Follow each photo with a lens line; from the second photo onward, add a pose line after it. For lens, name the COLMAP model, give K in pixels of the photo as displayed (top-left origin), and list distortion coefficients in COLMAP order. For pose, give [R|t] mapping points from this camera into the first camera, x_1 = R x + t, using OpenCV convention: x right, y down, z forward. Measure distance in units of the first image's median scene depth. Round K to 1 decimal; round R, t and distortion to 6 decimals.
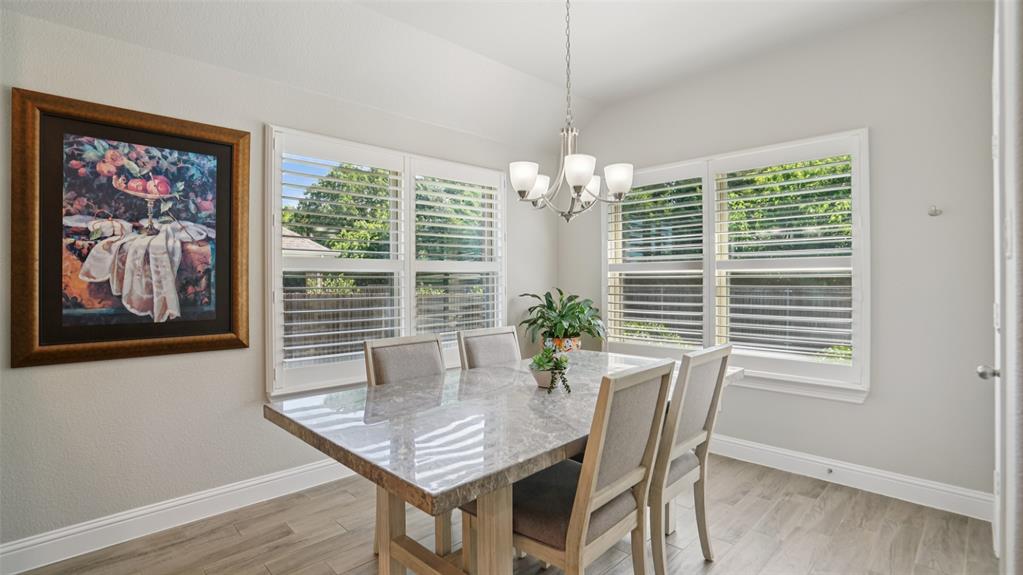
lens RADIAL K [[488.8, 0, 511.4], [0, 488.8, 280.4], [0, 0, 1]] dist [0.001654, 0.000048]
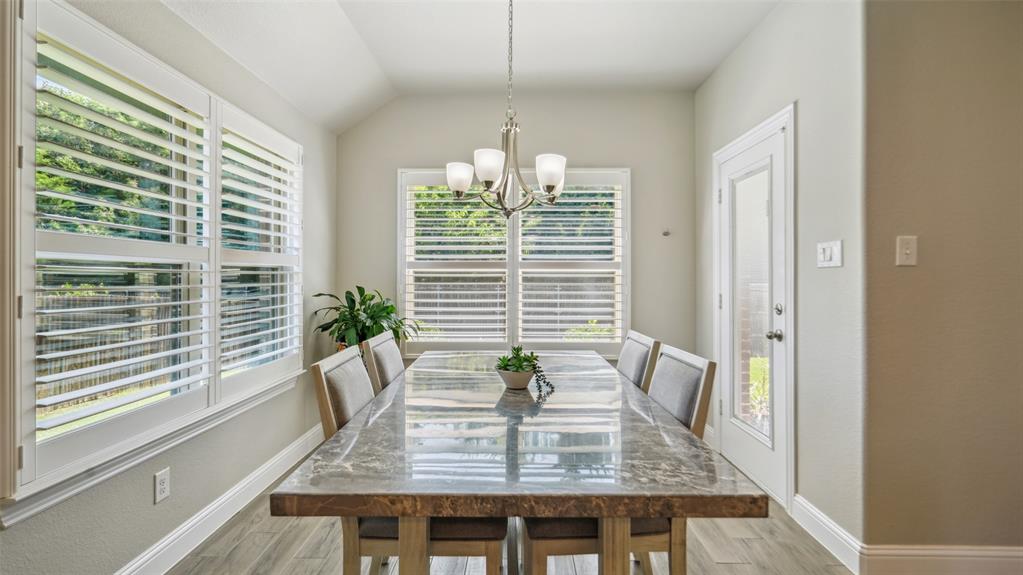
lens RADIAL K [[477.1, 0, 511.5], [0, 477.1, 287.5], [0, 0, 1]] dist [-0.074268, 0.037806]
pose [[0.712594, -0.008511, 0.701525, -0.488453], [-0.007962, 0.999764, 0.020217, -0.001924], [-0.701531, -0.019992, 0.712358, 0.308485]]
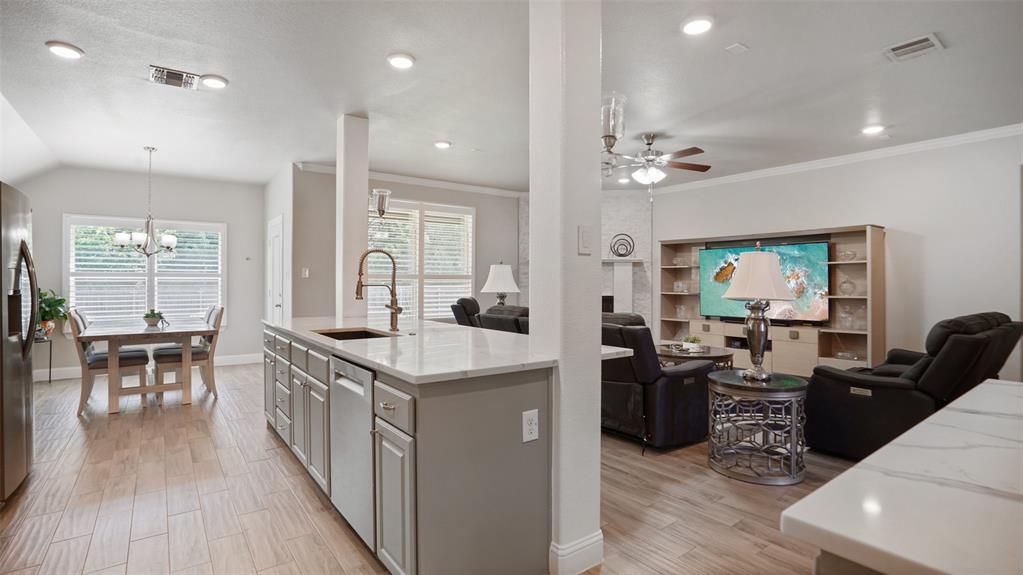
lens RADIAL K [[483.6, 0, 505.6], [0, 483.6, 284.6], [0, 0, 1]] dist [-0.055612, 0.020943]
pose [[0.145278, 0.001179, 0.989390, -1.691915], [-0.006009, 0.999982, -0.000309, -0.000677], [-0.989373, -0.005901, 0.145283, -0.909372]]
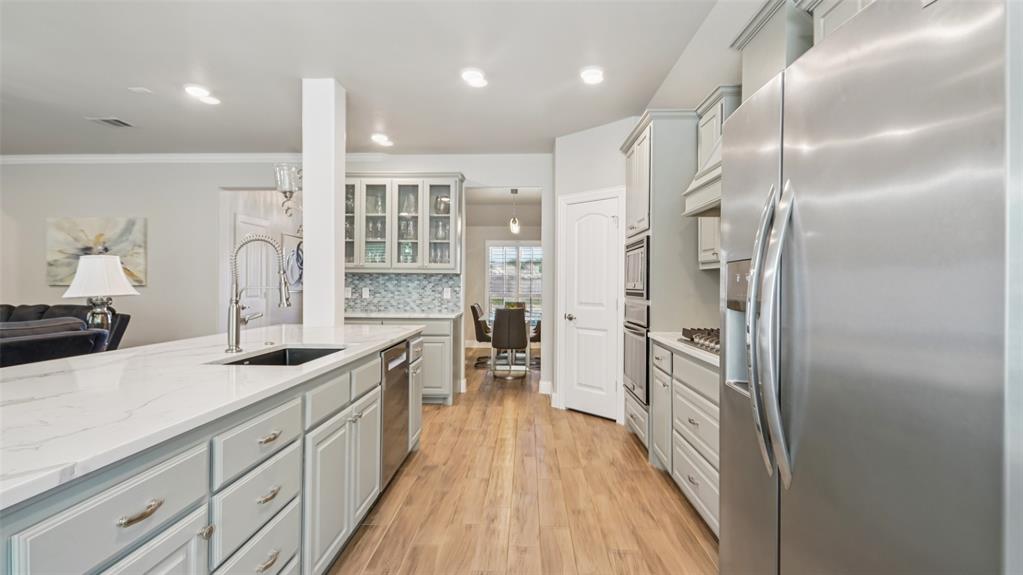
lens RADIAL K [[483.0, 0, 508.9], [0, 483.0, 282.0], [0, 0, 1]] dist [0.002709, 0.000150]
pose [[-0.730448, -0.004303, -0.682954, -0.285934], [-0.001372, 0.999987, -0.004832, -0.002833], [0.682967, -0.002592, -0.730445, 0.509642]]
